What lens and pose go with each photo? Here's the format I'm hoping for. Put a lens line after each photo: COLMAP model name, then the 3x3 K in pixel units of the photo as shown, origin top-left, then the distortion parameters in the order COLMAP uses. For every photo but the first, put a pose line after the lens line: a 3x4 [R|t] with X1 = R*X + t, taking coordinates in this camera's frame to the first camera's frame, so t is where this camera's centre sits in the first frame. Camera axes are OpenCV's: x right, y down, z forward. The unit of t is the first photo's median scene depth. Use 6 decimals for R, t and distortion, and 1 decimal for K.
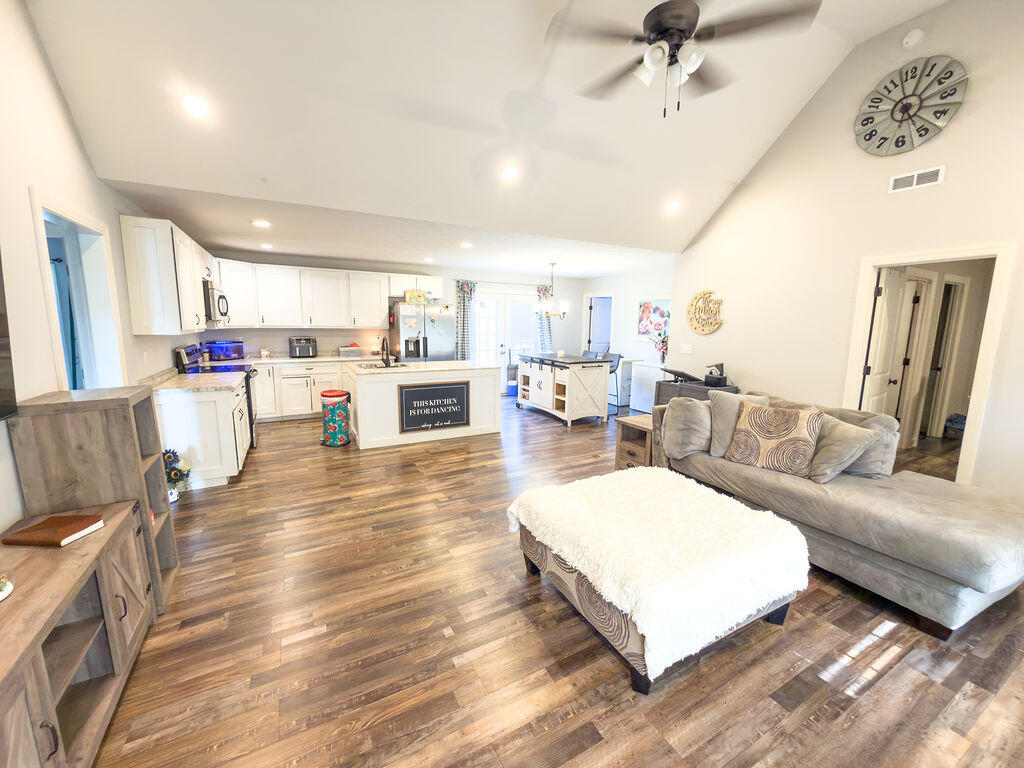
lens RADIAL K [[410.4, 0, 509.7], [0, 410.4, 383.2], [0, 0, 1]] dist [-0.001696, 0.000203]
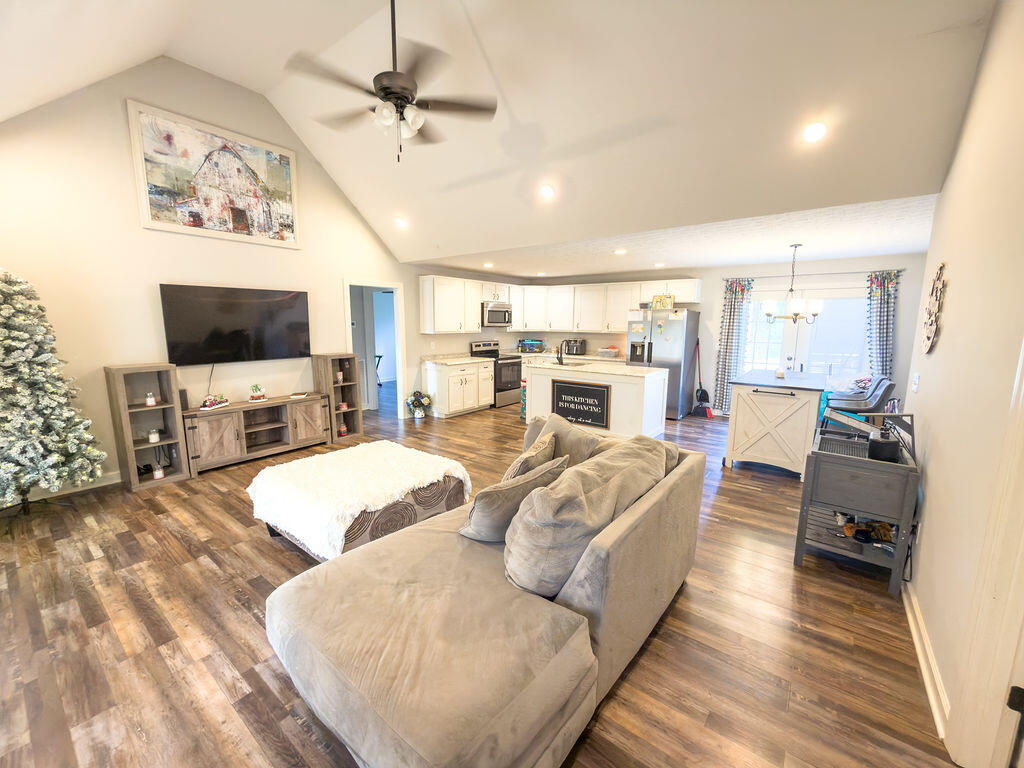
lens RADIAL K [[410.4, 0, 514.7], [0, 410.4, 383.4], [0, 0, 1]] dist [-0.001696, 0.000203]
pose [[0.409622, 0.125335, -0.903604, 0.706870], [-0.136118, 0.987826, 0.075312, -0.053621], [0.902043, 0.092147, 0.421696, 0.352120]]
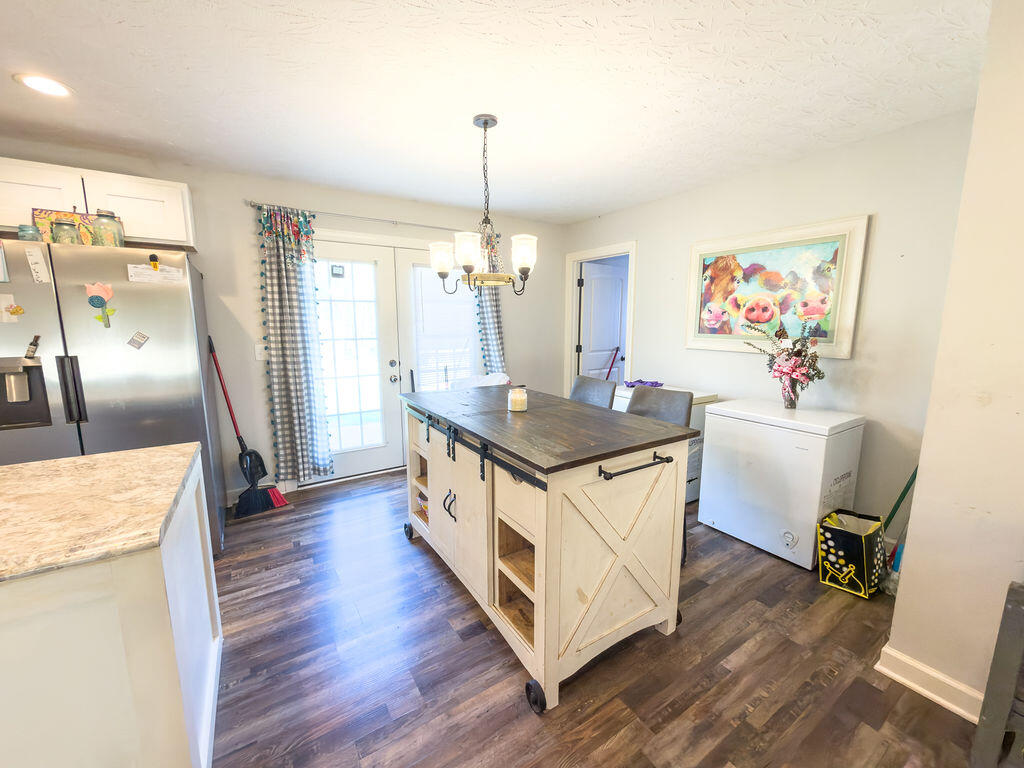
lens RADIAL K [[410.4, 0, 510.2], [0, 410.4, 384.3], [0, 0, 1]] dist [-0.001696, 0.000203]
pose [[0.996974, -0.026621, 0.073032, 0.117143], [0.026364, 0.999642, 0.004479, -0.103538], [-0.073125, -0.002540, 0.997320, 0.829747]]
